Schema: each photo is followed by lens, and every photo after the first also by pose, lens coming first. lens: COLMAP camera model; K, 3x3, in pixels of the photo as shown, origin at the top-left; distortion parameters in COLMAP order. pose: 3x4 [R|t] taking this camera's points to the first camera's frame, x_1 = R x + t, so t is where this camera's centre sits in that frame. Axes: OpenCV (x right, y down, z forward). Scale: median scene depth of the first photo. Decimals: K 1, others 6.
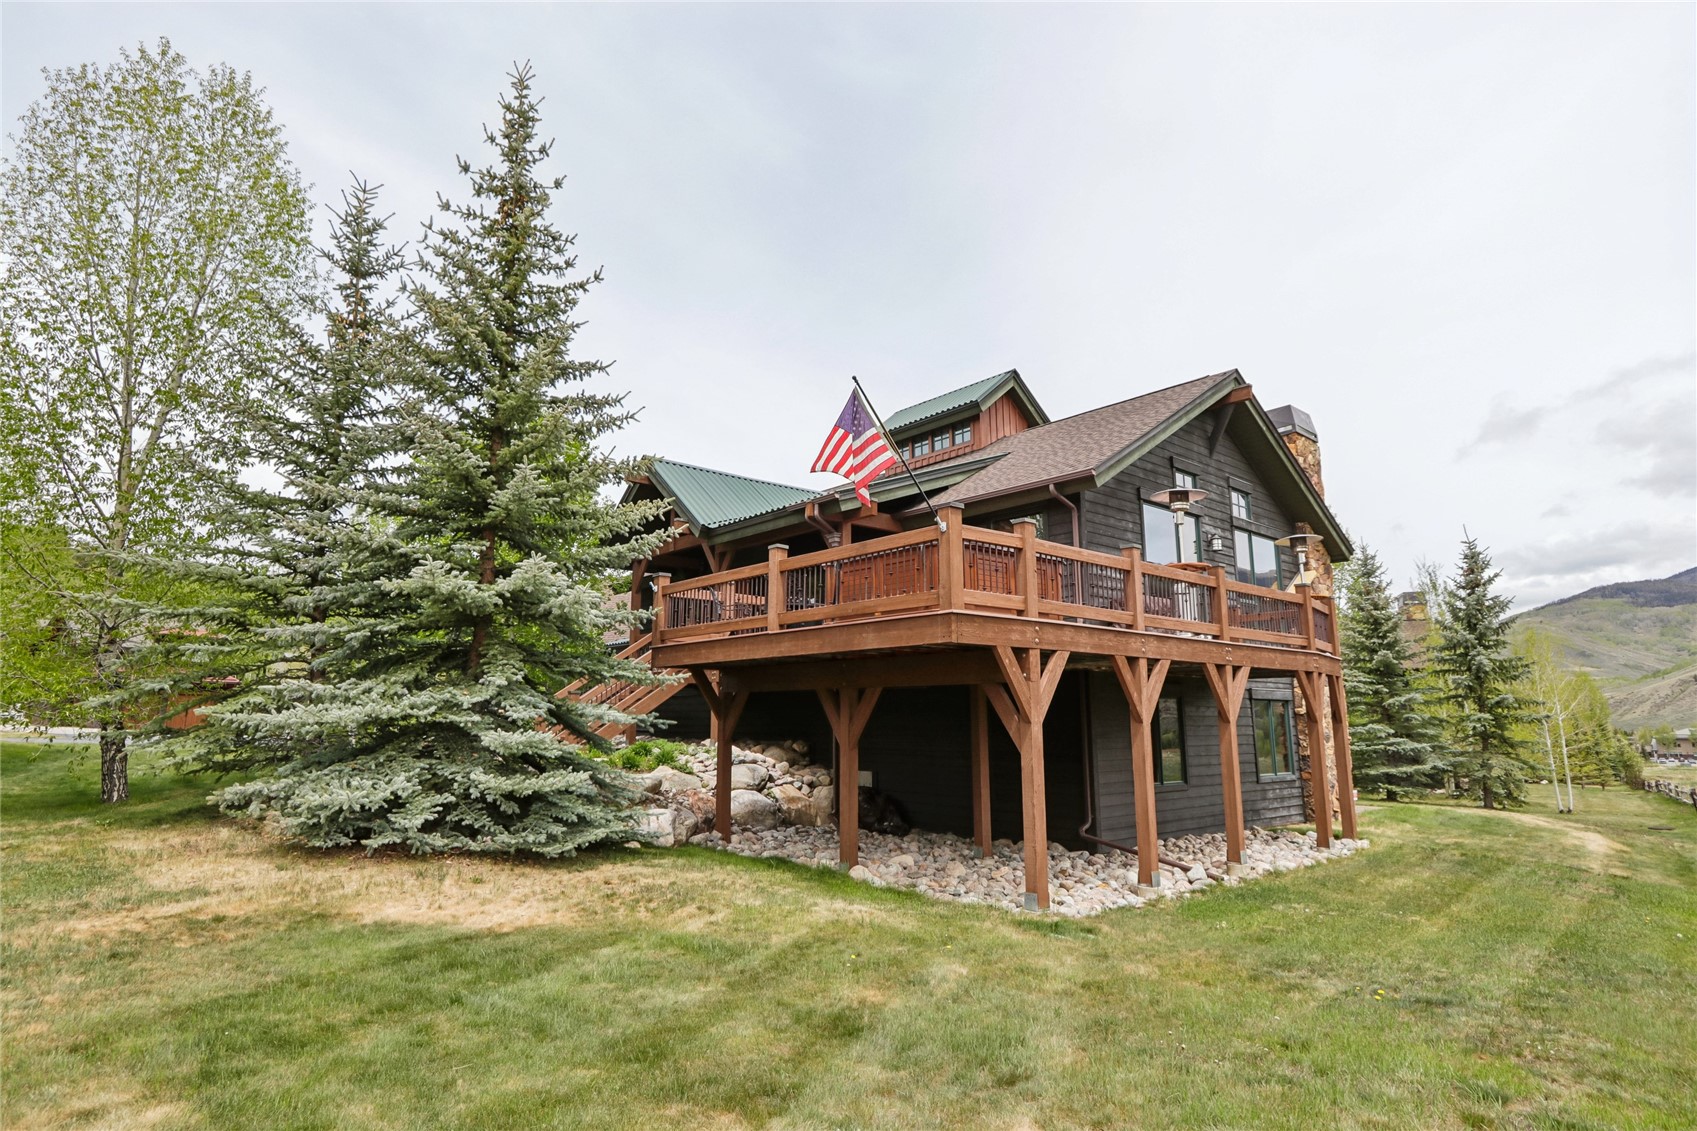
lens RADIAL K [[926.4, 0, 848.5], [0, 926.4, 565.5], [0, 0, 1]] dist [-0.003808, -0.000899]
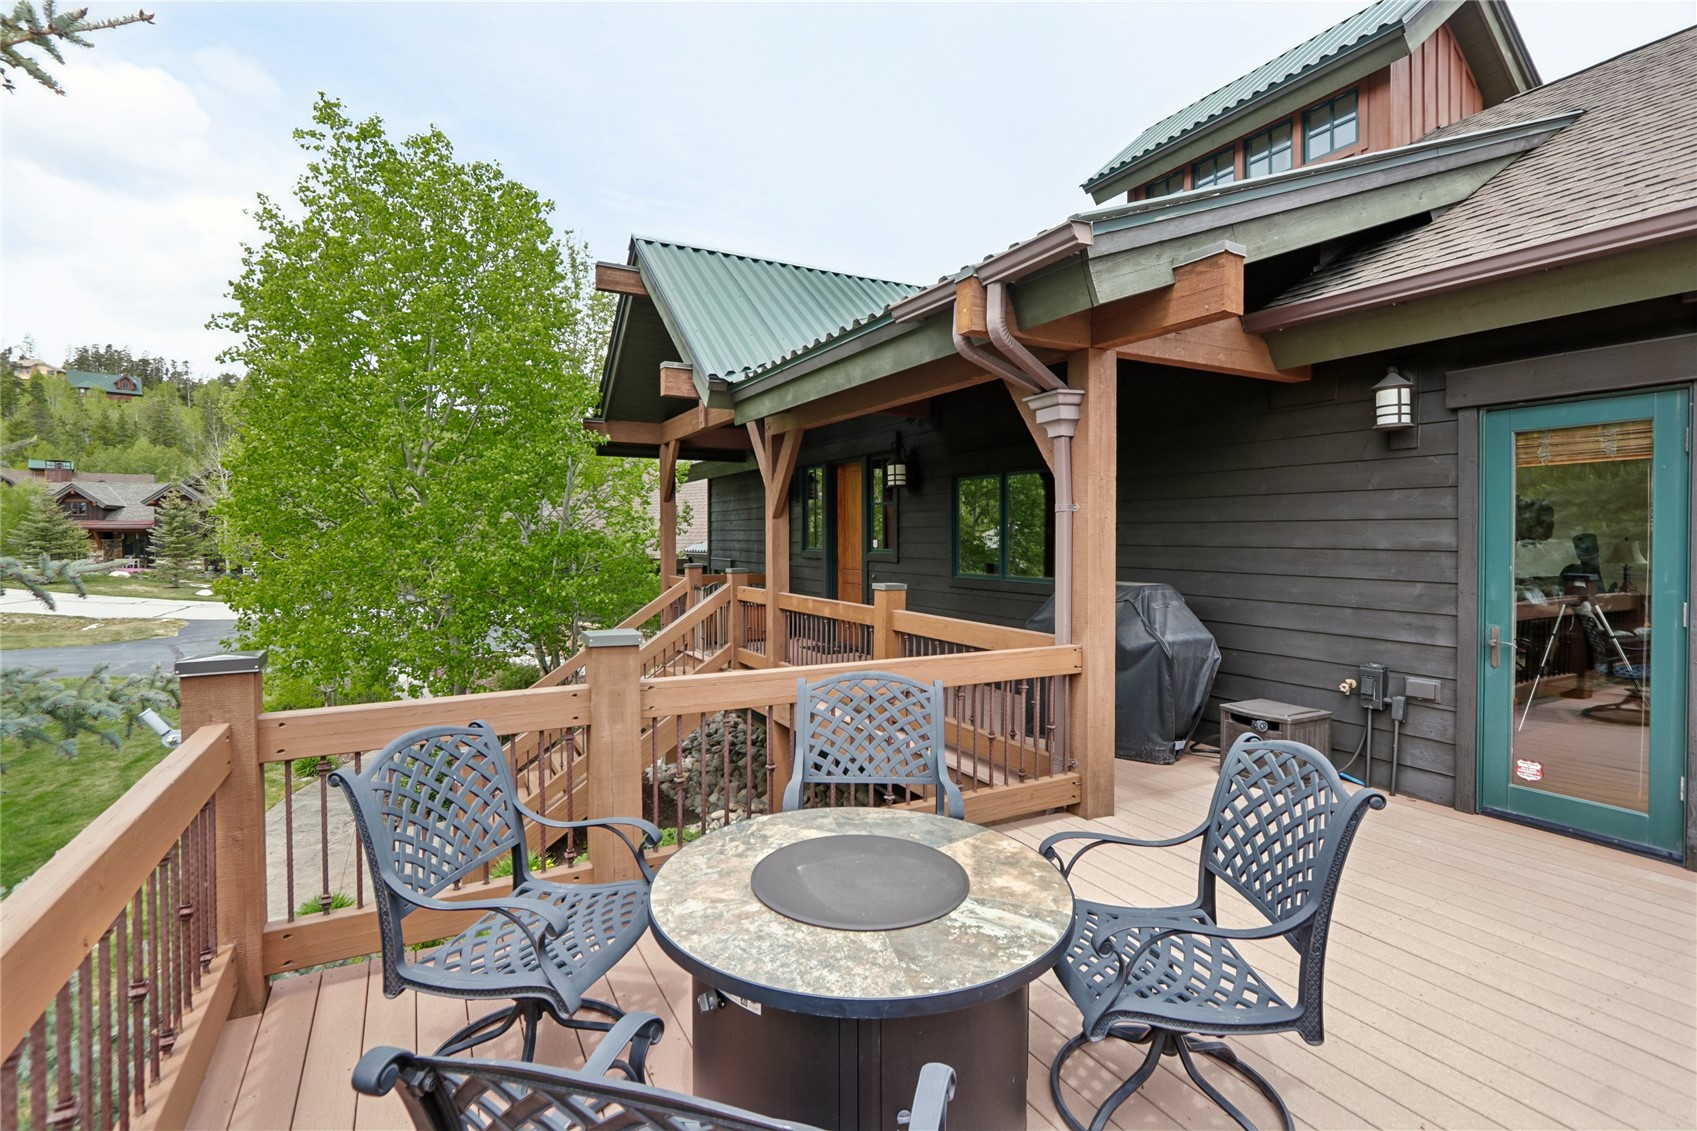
lens RADIAL K [[809.2, 0, 848.1], [0, 809.2, 547.4], [0, 0, 1]] dist [-0.000574, -0.000192]
pose [[0.974900, 0.003029, -0.222622, -0.021936], [0.039429, 0.981754, 0.186023, -0.034534], [0.219123, -0.190132, 0.956993, 0.698881]]
